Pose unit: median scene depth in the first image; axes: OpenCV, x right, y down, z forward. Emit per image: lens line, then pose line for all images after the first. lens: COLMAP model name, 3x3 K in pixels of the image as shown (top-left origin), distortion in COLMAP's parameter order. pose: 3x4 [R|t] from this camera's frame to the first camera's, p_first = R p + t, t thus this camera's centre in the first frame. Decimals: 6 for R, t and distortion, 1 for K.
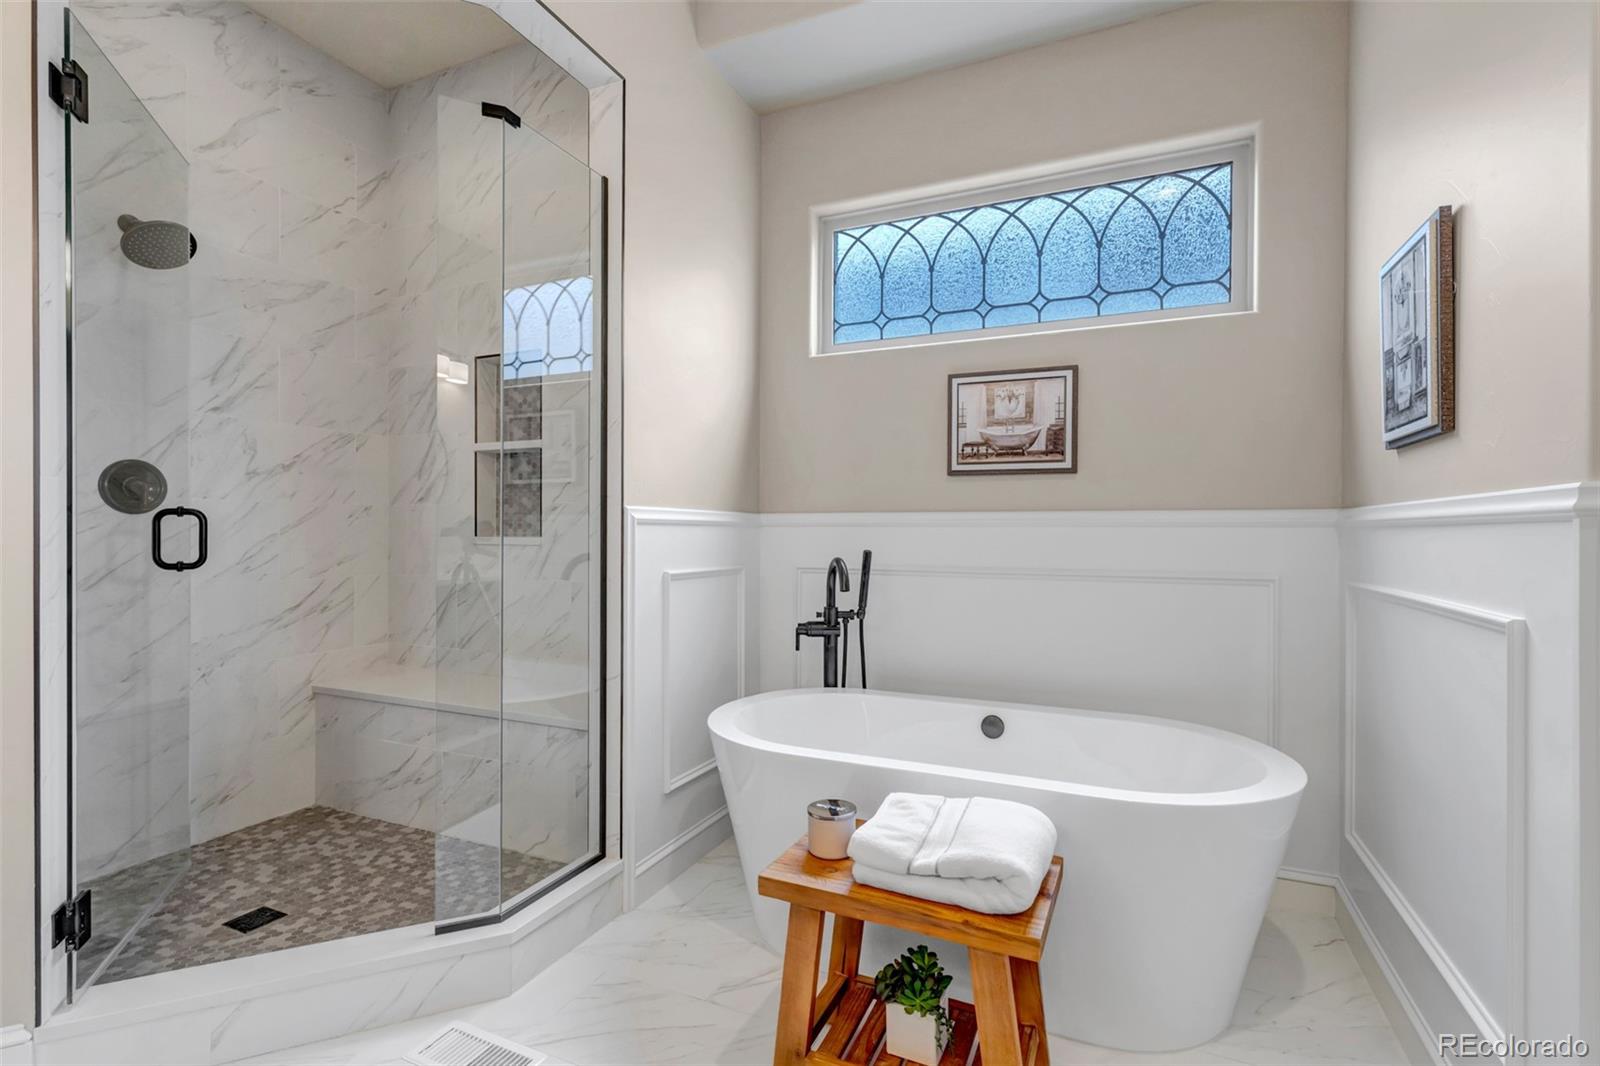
lens RADIAL K [[737.9, 0, 791.1], [0, 737.9, 534.5], [0, 0, 1]] dist [0.004693, -0.000931]
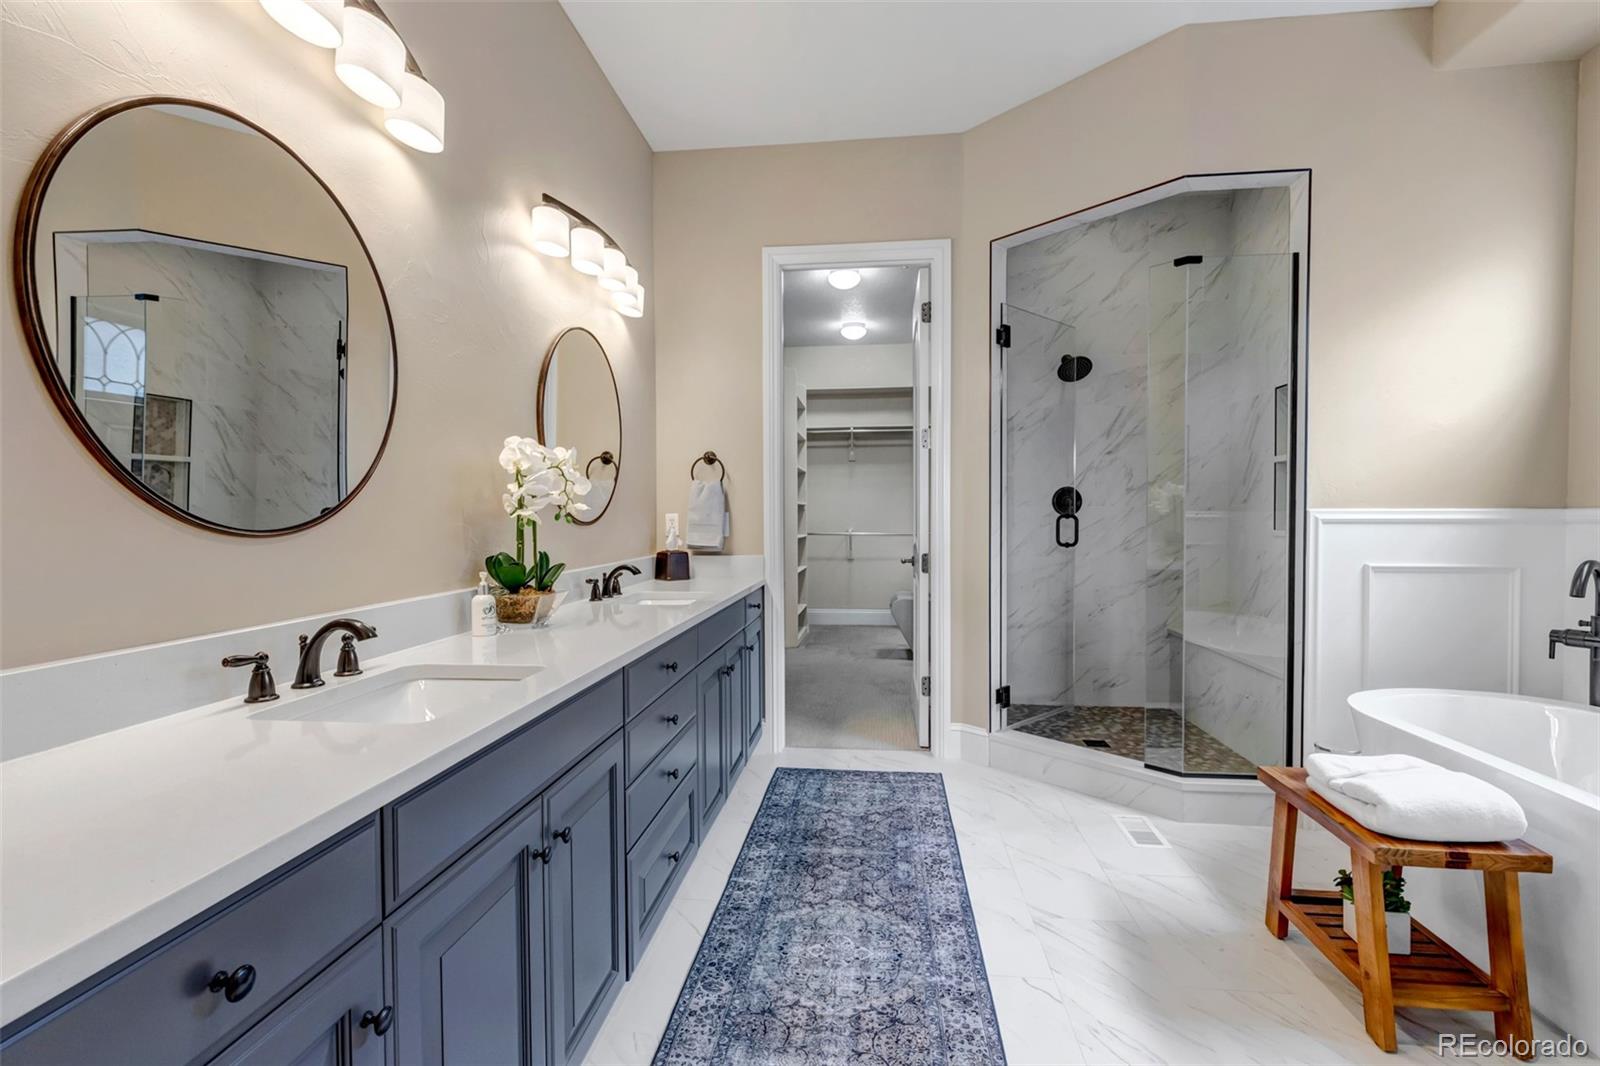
lens RADIAL K [[737.9, 0, 806.2], [0, 737.9, 526.9], [0, 0, 1]] dist [0.004693, -0.000931]
pose [[0.311254, 0.009308, -0.950281, 0.656101], [0.000965, 0.999948, 0.010110, -0.020086], [0.950326, -0.004064, 0.311229, -0.193040]]
